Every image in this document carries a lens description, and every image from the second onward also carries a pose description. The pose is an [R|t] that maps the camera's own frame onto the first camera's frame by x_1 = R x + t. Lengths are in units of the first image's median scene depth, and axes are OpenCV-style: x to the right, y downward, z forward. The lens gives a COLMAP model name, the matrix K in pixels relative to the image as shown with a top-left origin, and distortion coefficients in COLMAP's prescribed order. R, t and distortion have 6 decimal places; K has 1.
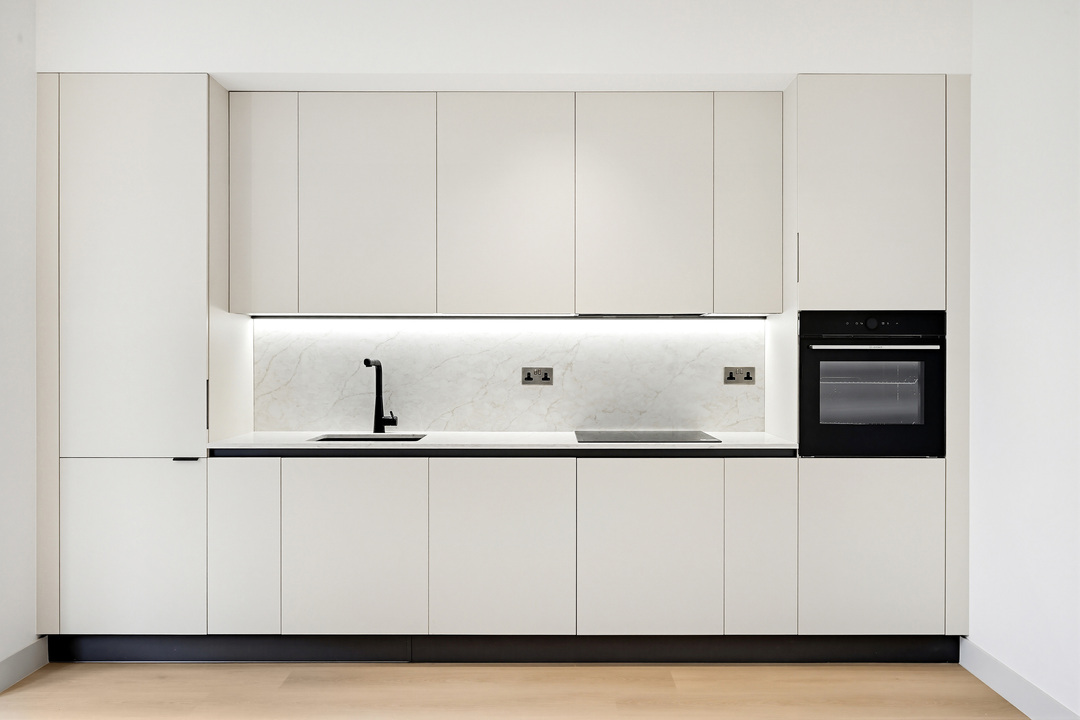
lens RADIAL K [[905.0, 0, 545.3], [0, 905.0, 354.3], [0, 0, 1]] dist [-0.003257, -0.001133]
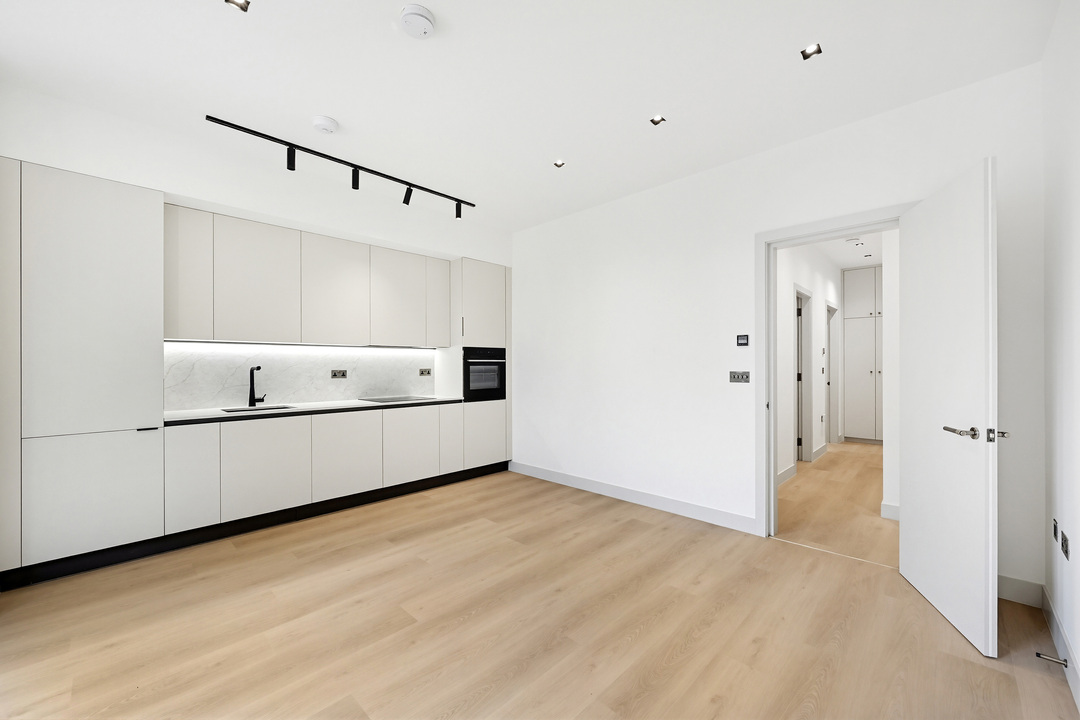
lens RADIAL K [[425.7, 0, 539.9], [0, 425.7, 364.2], [0, 0, 1]] dist [-0.000900, 0.000138]
pose [[0.697624, -0.002513, 0.716459, -0.411062], [0.002392, 0.999996, 0.001178, 0.001196], [-0.716460, 0.000891, 0.697628, -0.021056]]
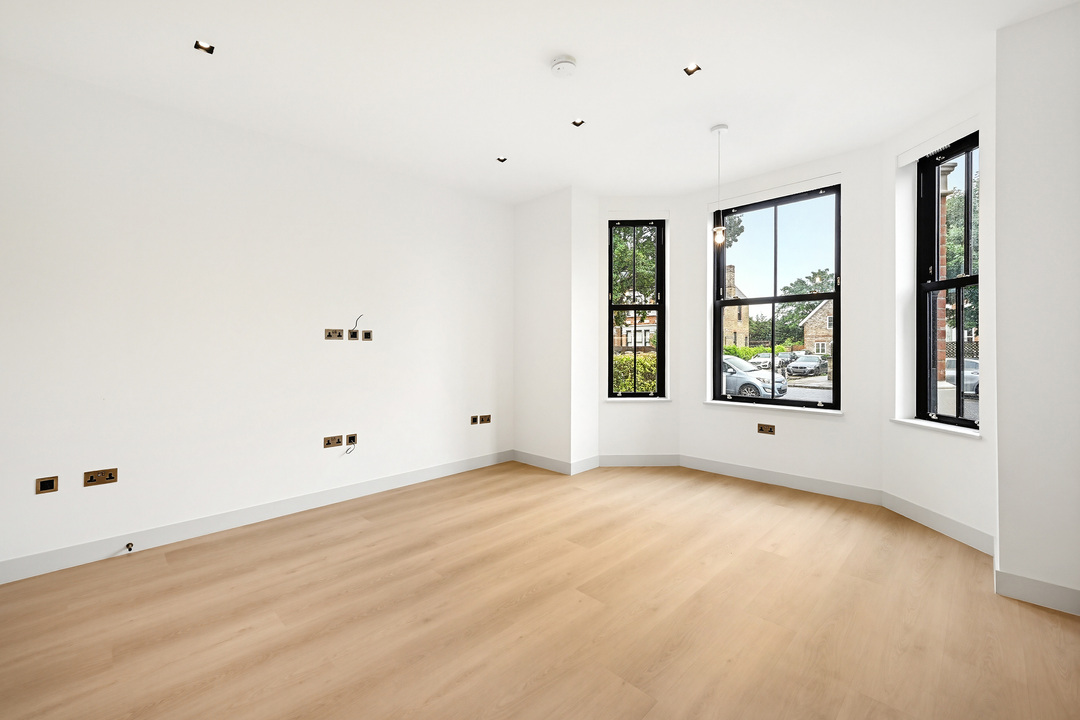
lens RADIAL K [[462.2, 0, 537.5], [0, 462.2, 343.2], [0, 0, 1]] dist [0.034725, 0.000051]
pose [[-0.708185, 0.007755, -0.705985, 0.322360], [0.006295, 0.999969, 0.004670, -0.006643], [0.705999, -0.001137, -0.708212, 0.850727]]
